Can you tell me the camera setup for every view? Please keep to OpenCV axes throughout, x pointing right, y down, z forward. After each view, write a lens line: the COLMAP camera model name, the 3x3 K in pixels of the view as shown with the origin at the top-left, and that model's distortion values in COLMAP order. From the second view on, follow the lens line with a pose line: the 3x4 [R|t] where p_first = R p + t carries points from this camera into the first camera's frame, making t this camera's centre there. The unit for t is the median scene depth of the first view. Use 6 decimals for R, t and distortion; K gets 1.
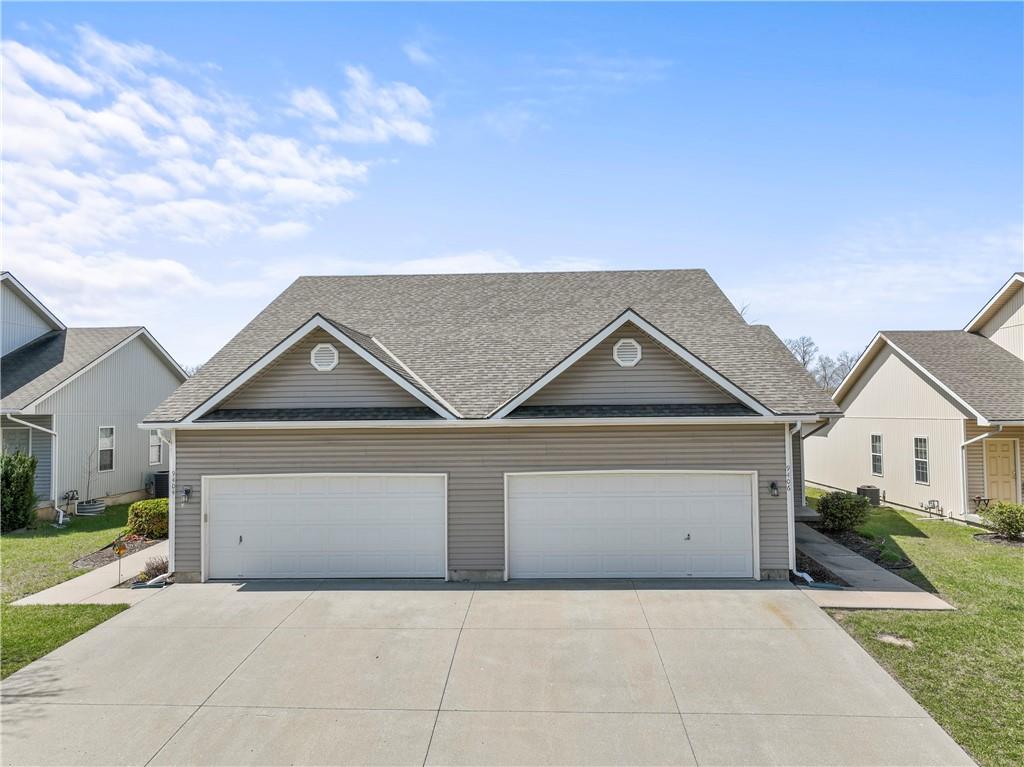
lens RADIAL K [[721.6, 0, 512.6], [0, 721.6, 379.9], [0, 0, 1]] dist [-0.002924, 0.018665]
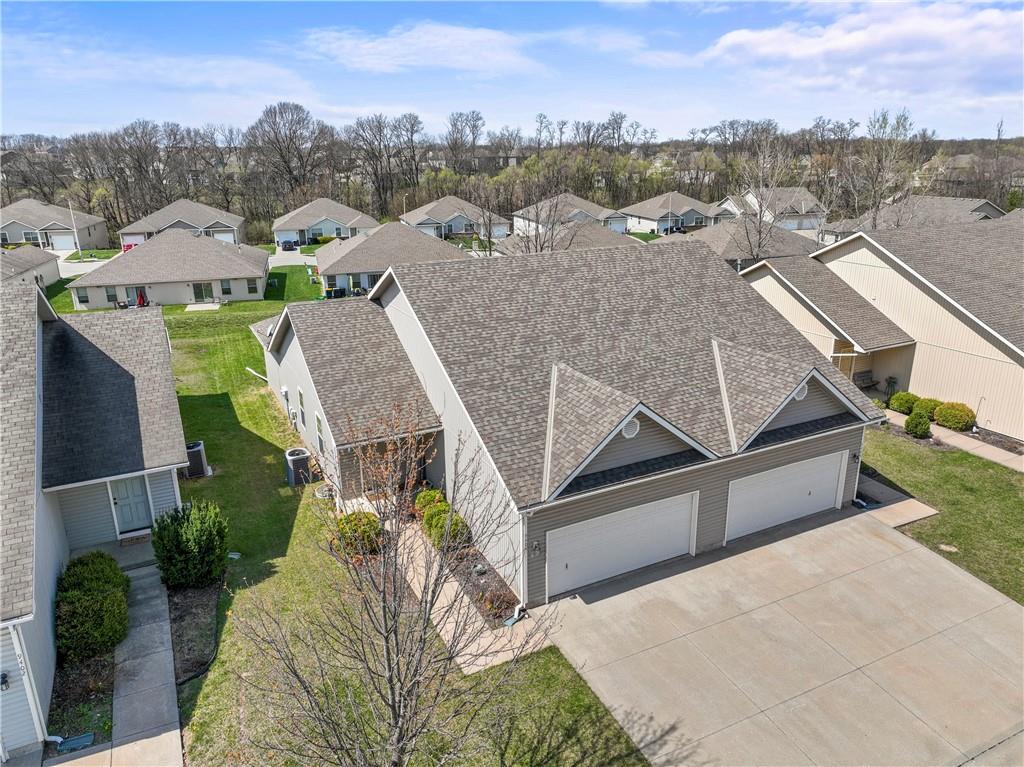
lens RADIAL K [[721.6, 0, 513.7], [0, 721.6, 380.3], [0, 0, 1]] dist [-0.002924, 0.018665]
pose [[0.873326, -0.147125, 0.464388, -1.043744], [-0.019689, 0.941862, 0.335422, -0.546151], [-0.486739, -0.302076, 0.819656, 0.077615]]
